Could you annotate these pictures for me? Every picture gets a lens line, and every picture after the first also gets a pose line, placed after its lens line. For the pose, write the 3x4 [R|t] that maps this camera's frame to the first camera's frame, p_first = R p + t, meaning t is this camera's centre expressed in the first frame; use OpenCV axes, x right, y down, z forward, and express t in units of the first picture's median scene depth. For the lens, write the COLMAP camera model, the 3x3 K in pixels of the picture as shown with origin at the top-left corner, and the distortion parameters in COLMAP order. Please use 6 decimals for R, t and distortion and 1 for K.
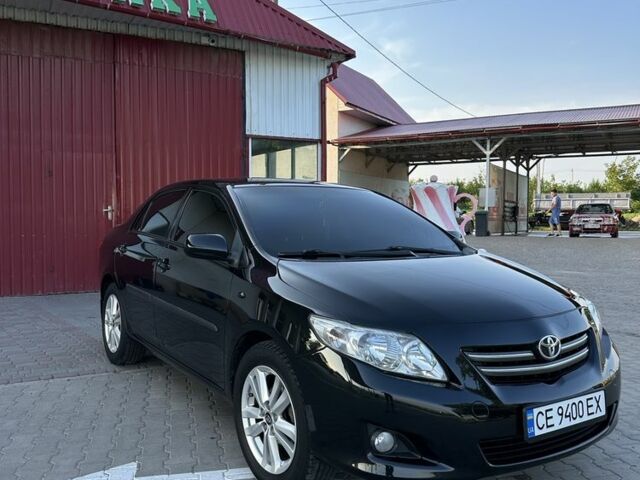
lens RADIAL K [[581.9, 0, 320.0], [0, 581.9, 240.0], [0, 0, 1]] dist [0.193119, -0.369508]
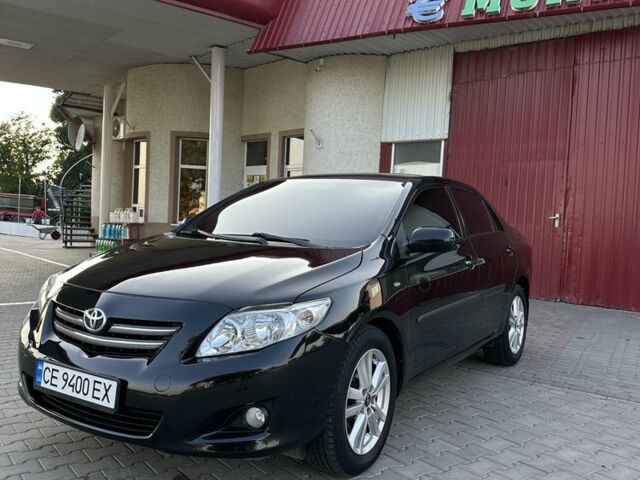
lens RADIAL K [[581.9, 0, 320.0], [0, 581.9, 240.0], [0, 0, 1]] dist [0.193119, -0.369508]
pose [[0.412943, 0.047231, -0.909531, 0.343085], [-0.076041, 0.996955, 0.017247, -0.000021], [0.907577, 0.062040, 0.415278, 0.217295]]
